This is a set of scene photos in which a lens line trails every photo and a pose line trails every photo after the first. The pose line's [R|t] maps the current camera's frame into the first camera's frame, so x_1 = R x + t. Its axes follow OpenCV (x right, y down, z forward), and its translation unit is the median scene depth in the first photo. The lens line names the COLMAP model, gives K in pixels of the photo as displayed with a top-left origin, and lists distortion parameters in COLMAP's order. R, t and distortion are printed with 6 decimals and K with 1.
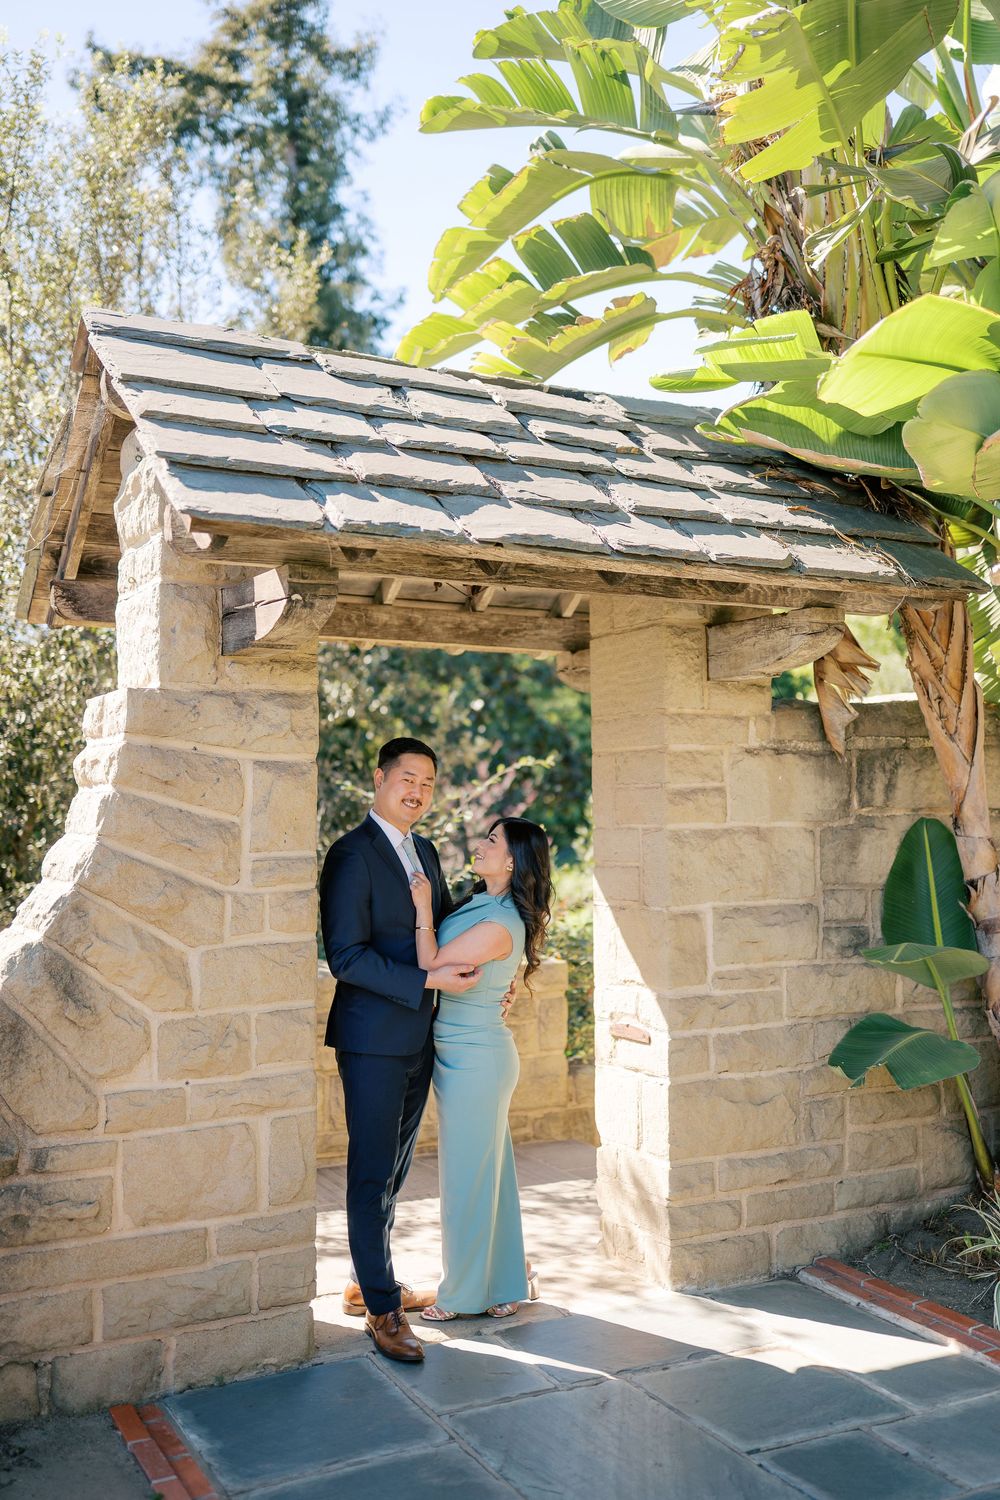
lens RADIAL K [[1421.6, 0, 495.6], [0, 1421.6, 754.8], [0, 0, 1]] dist [0.008789, -0.007713]
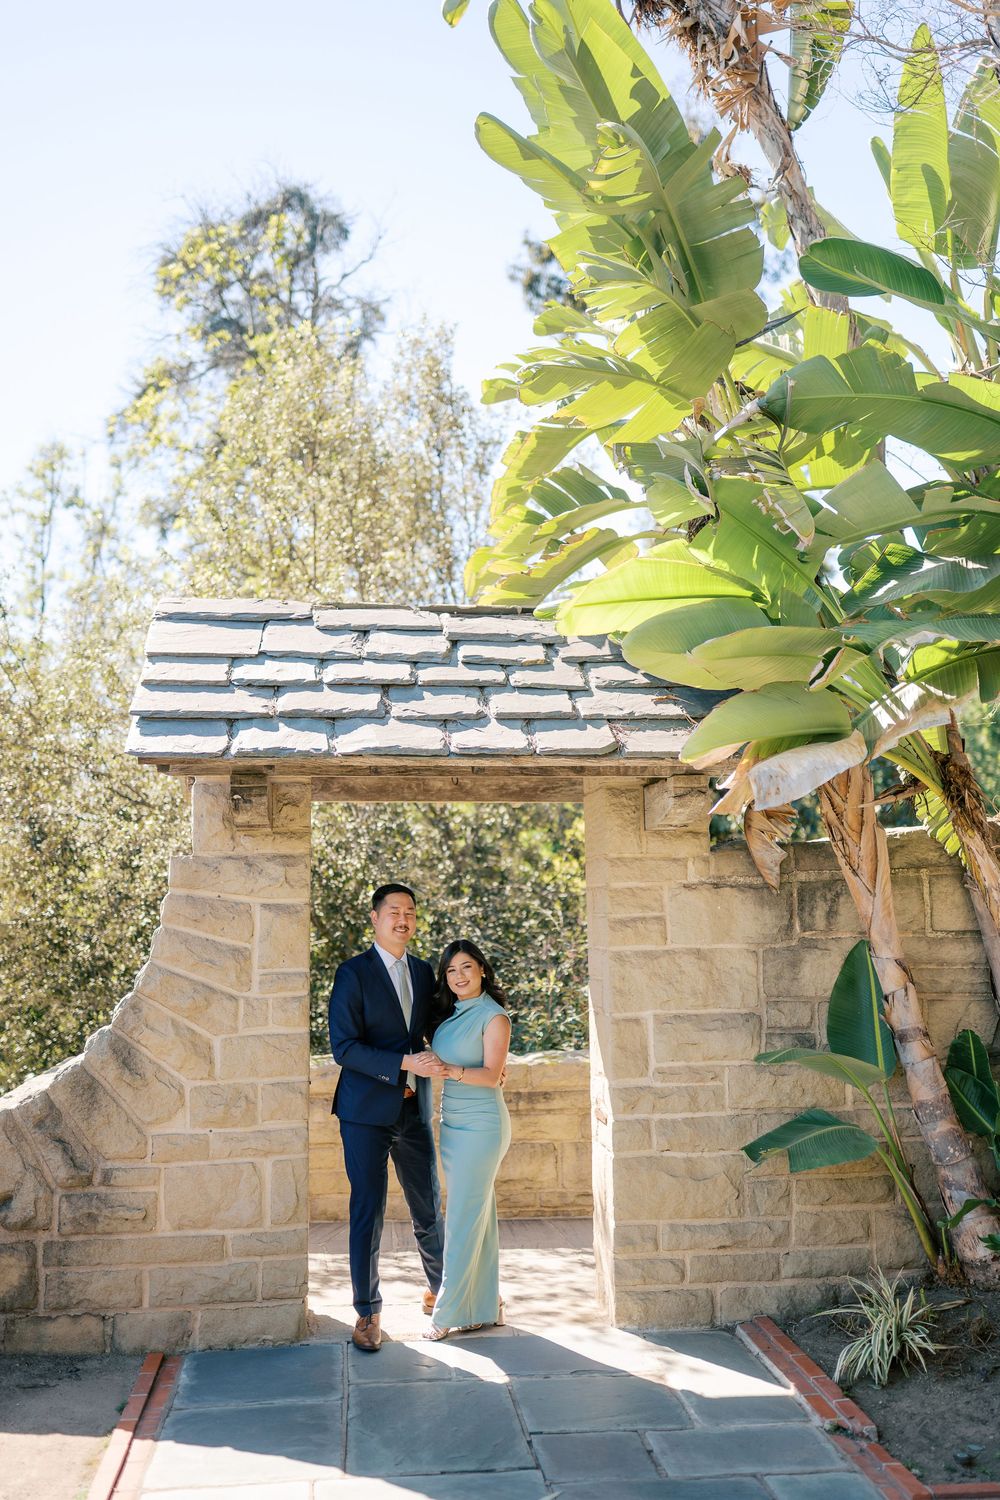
lens RADIAL K [[1437.1, 0, 510.3], [0, 1437.1, 747.2], [0, 0, 1]] dist [0.008995, -0.000003]
pose [[0.935202, -0.046939, -0.350991, 0.553094], [0.021041, 0.996790, -0.077240, -0.034253], [0.353490, 0.064850, 0.933188, -0.254232]]
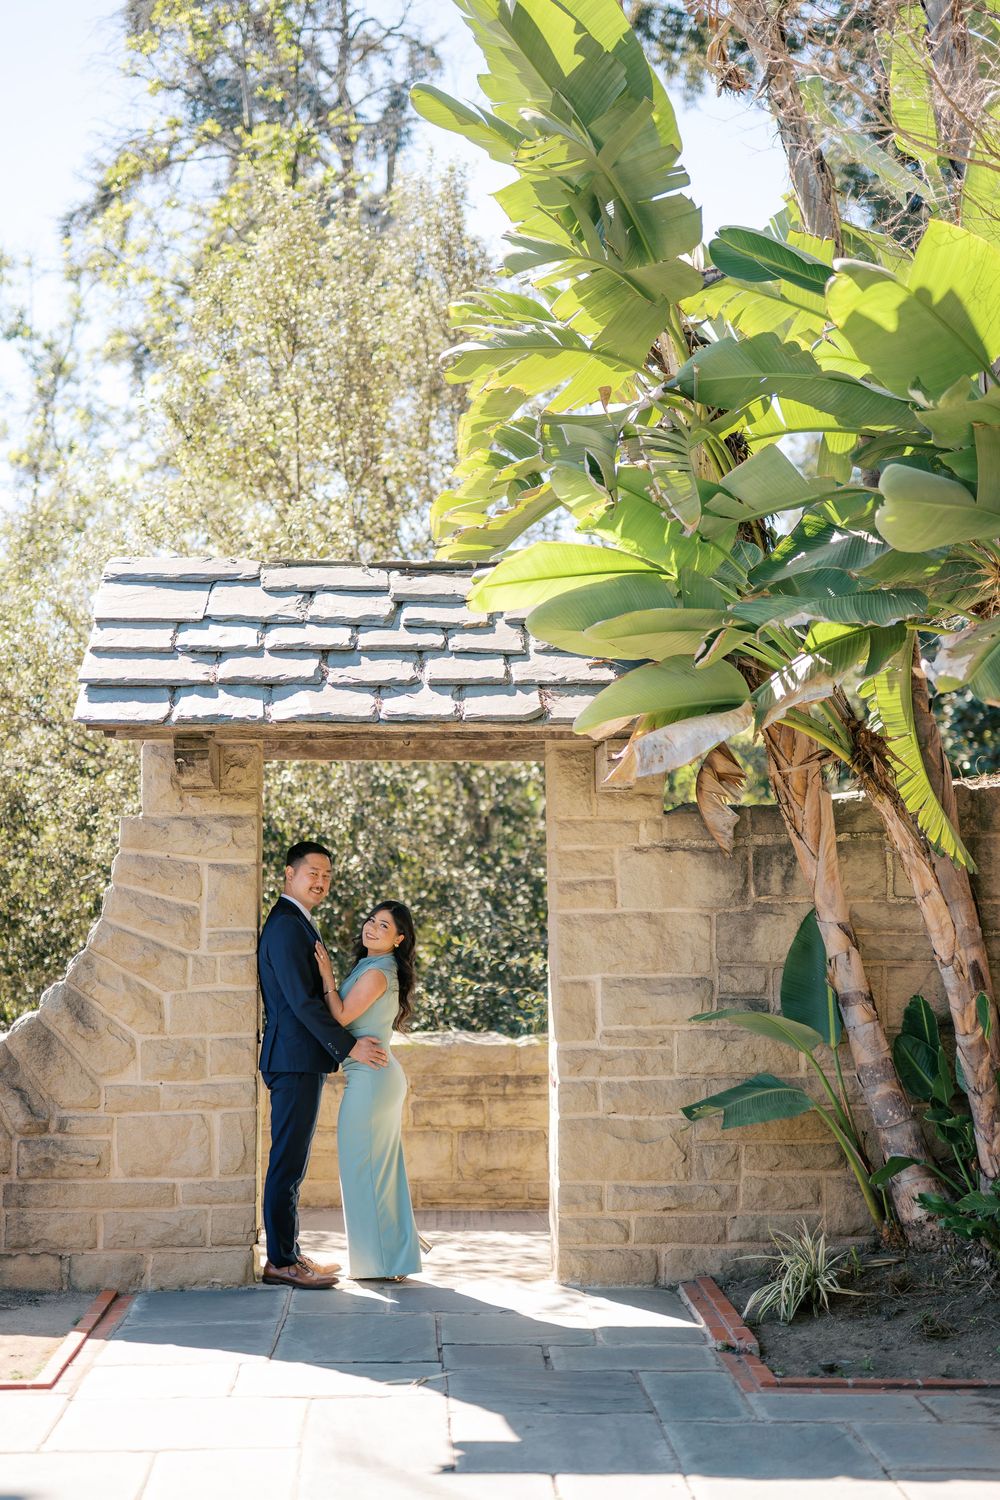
lens RADIAL K [[2171.1, 0, 500.0], [0, 2171.1, 750.0], [0, 0, 1]] dist [-0.000766, 0.123366]
pose [[0.905300, -0.029020, -0.423781, 0.993033], [0.016318, 0.999303, -0.033571, -0.031156], [0.424459, 0.023476, 0.905143, -0.836077]]
